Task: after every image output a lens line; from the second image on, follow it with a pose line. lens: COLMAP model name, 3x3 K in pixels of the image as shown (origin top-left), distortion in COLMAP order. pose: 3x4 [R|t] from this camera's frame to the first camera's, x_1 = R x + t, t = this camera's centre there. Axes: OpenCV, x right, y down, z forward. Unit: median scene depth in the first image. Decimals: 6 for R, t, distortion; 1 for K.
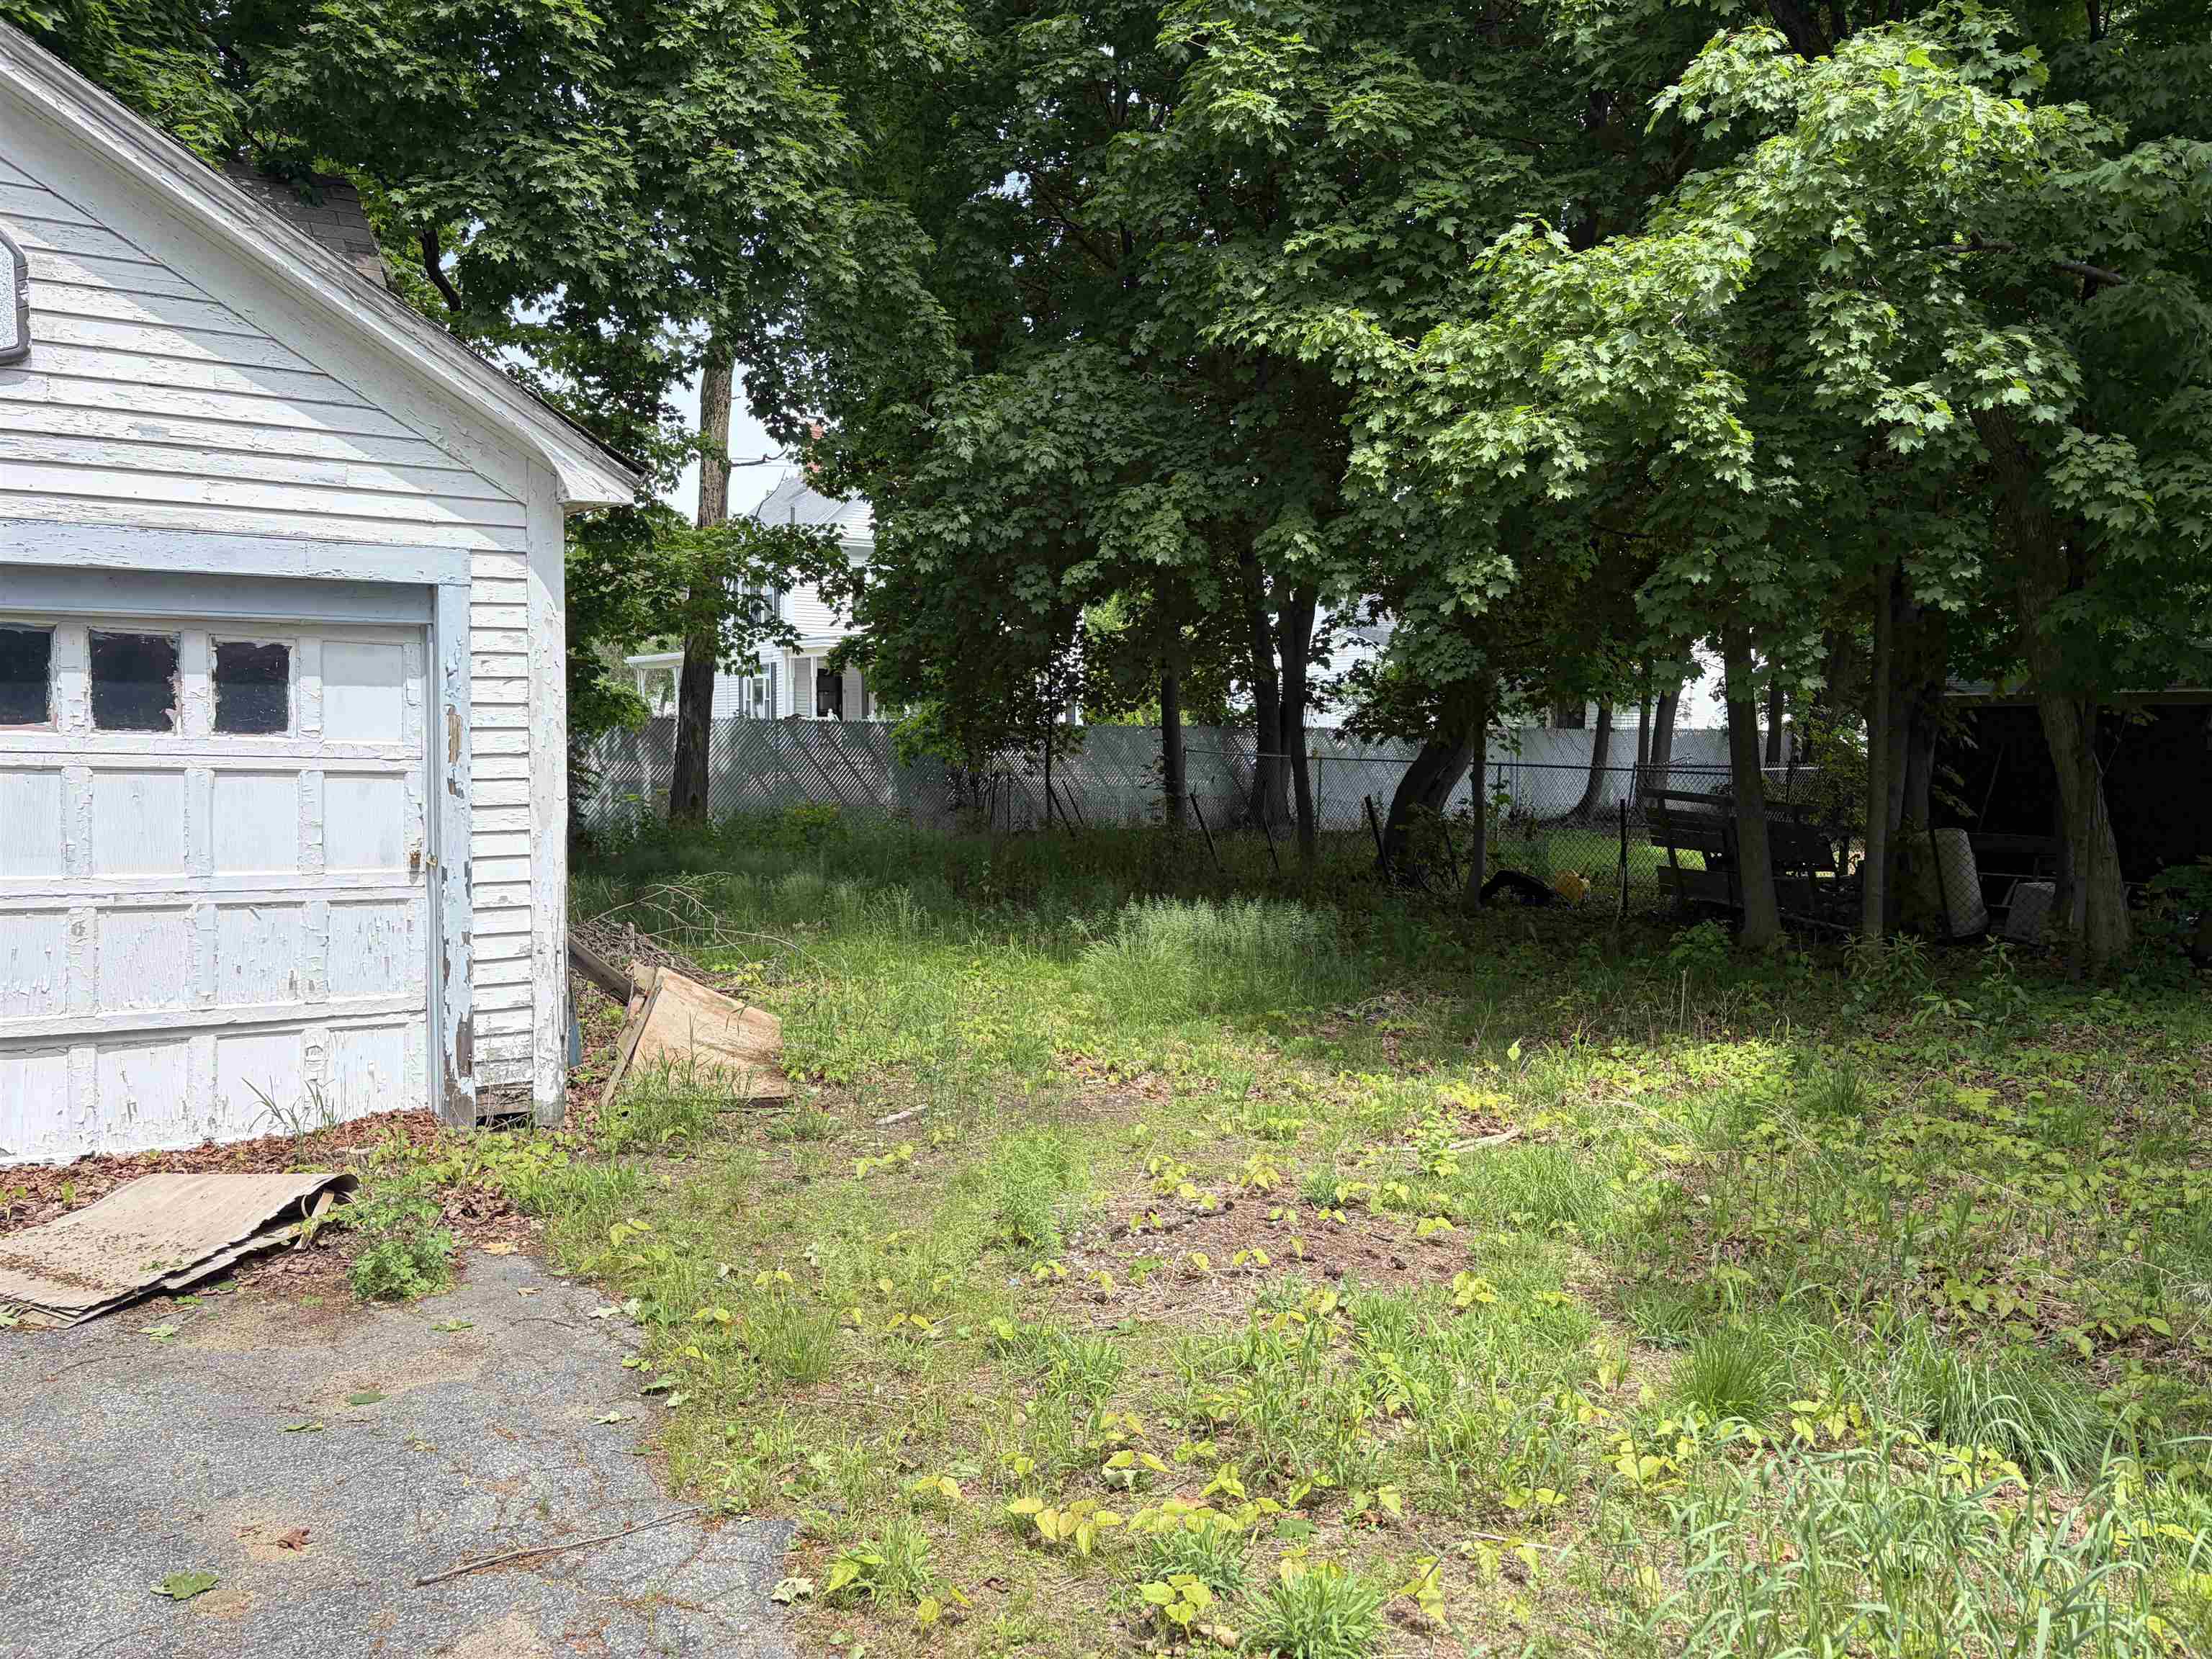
lens RADIAL K [[1730.1, 0, 1106.0], [0, 1730.1, 829.5], [0, 0, 1]] dist [0.041954, -0.009876]
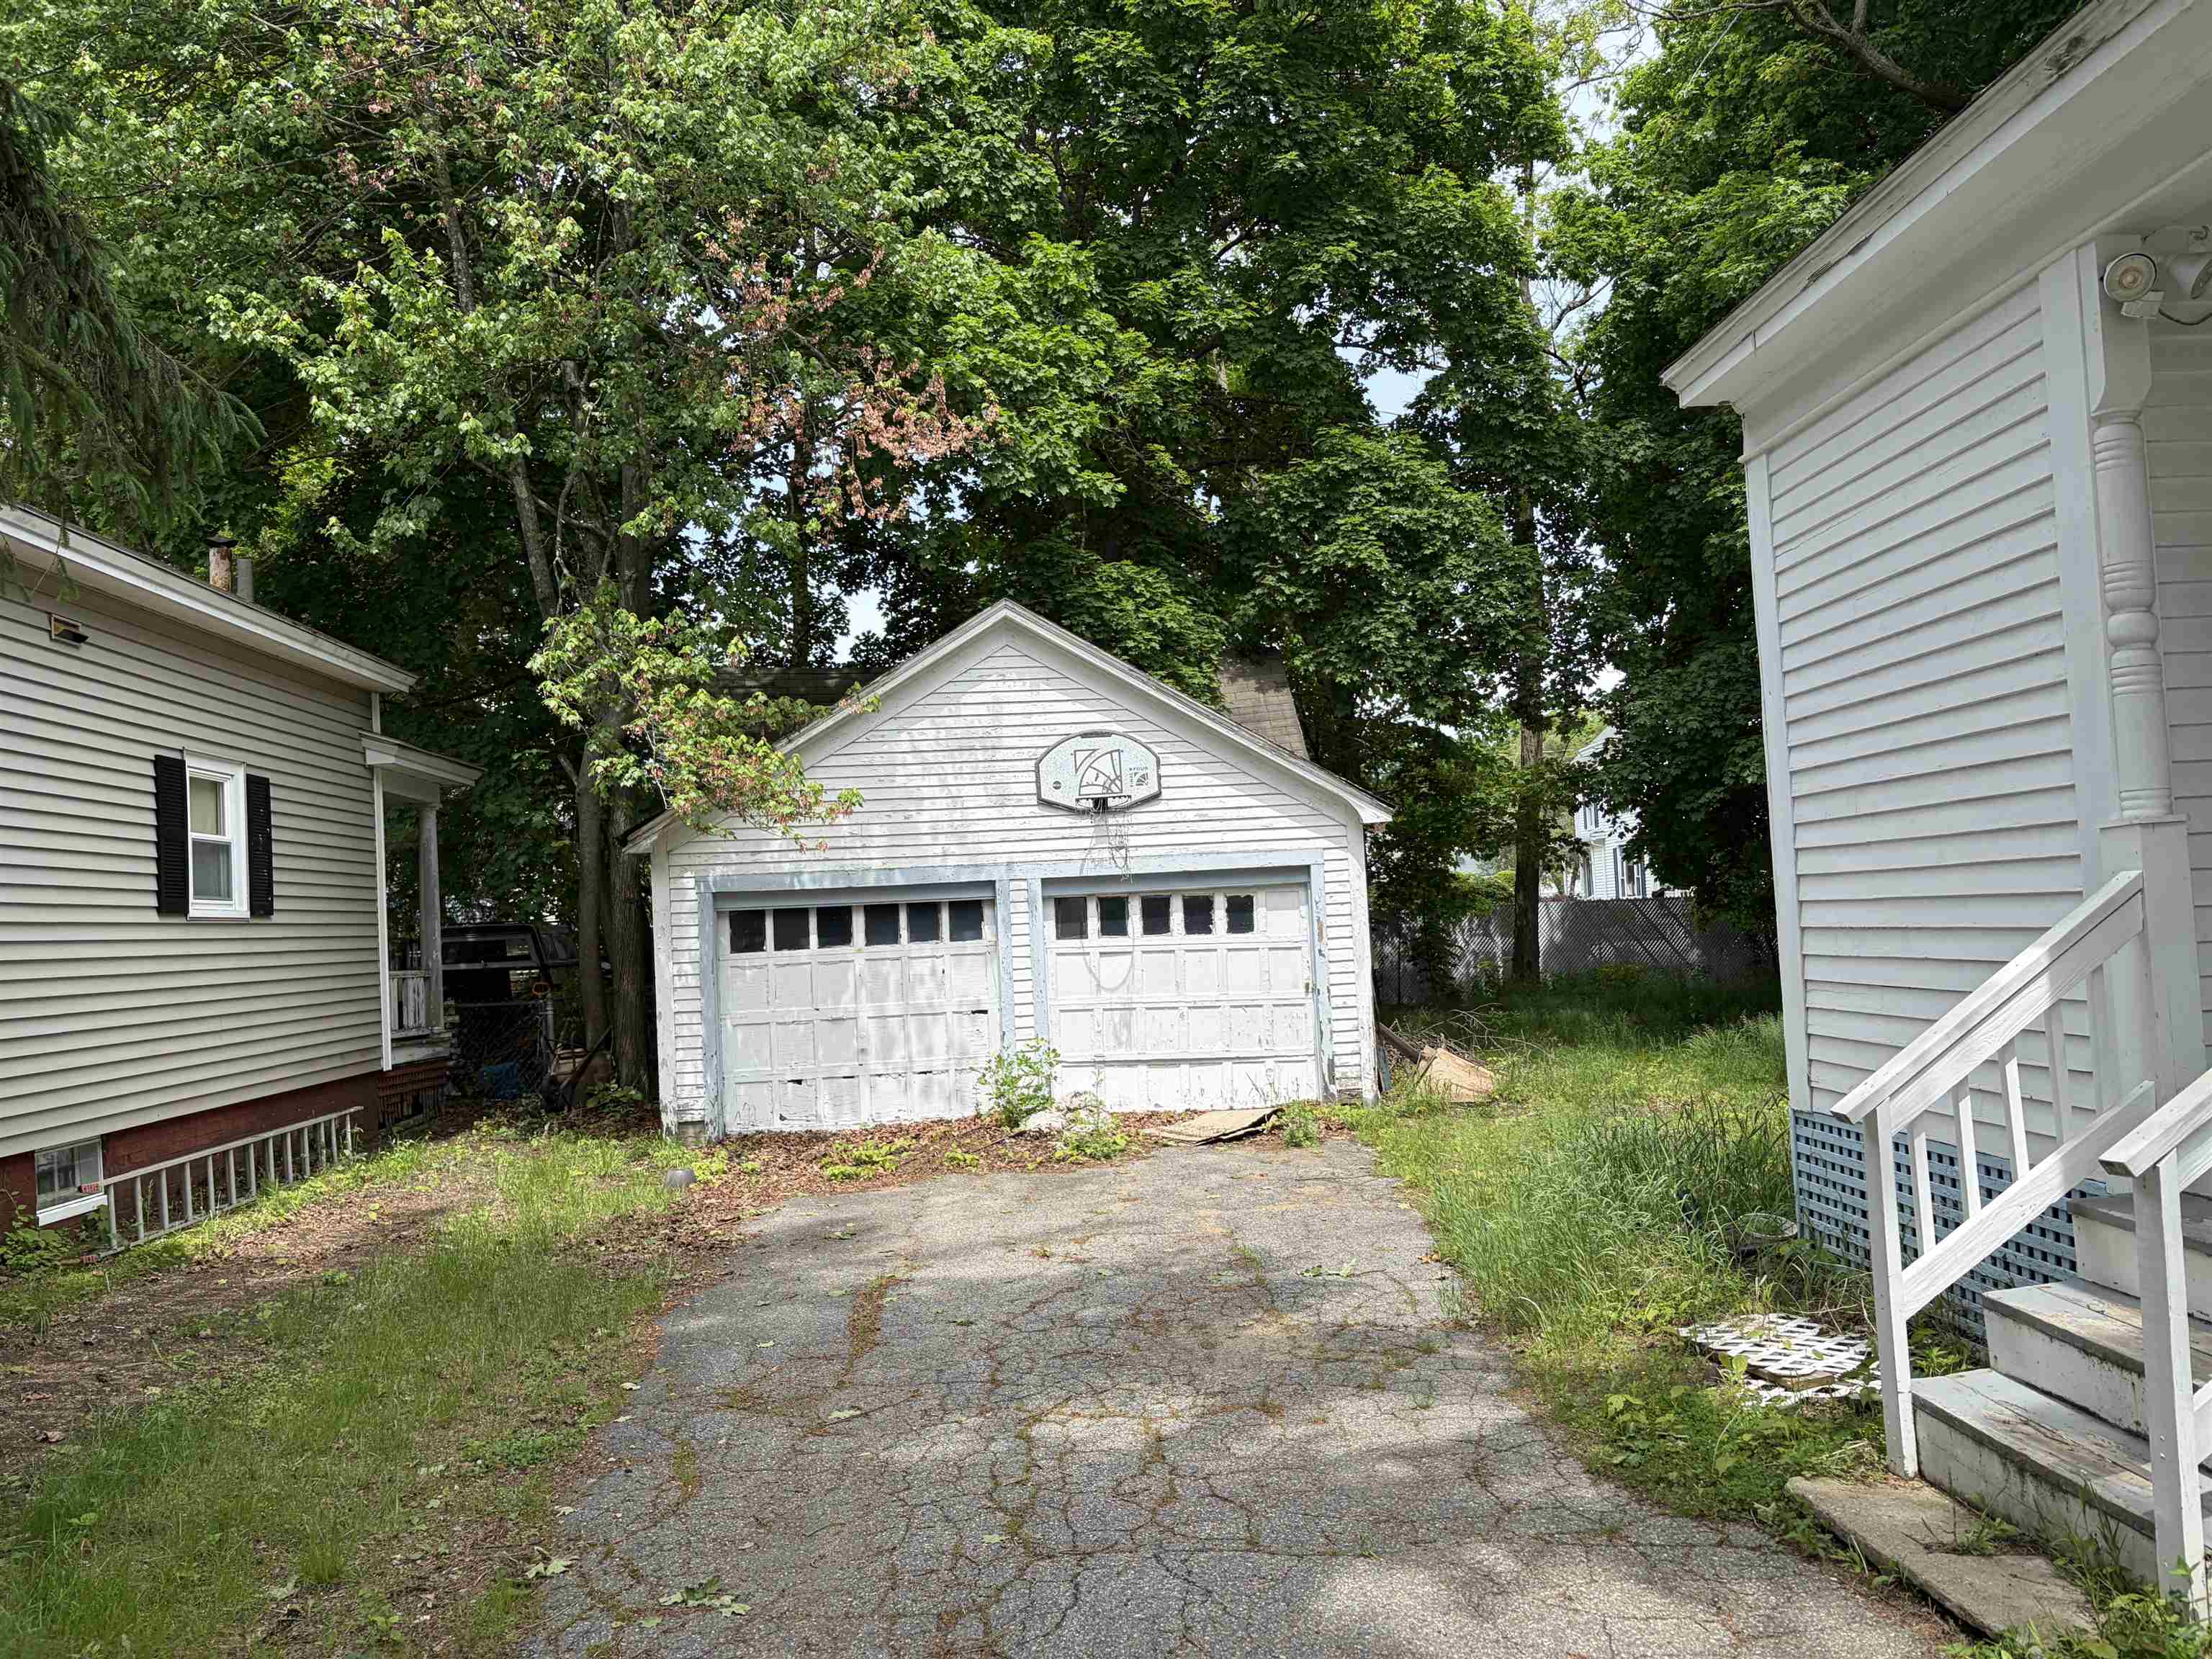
lens RADIAL K [[1730.1, 0, 1106.0], [0, 1730.1, 829.5], [0, 0, 1]] dist [0.041954, -0.009876]
pose [[0.862417, -0.076705, -0.500353, 0.514522], [0.026286, 0.993905, -0.107061, 0.048951], [0.505515, 0.079179, 0.859177, -1.069871]]
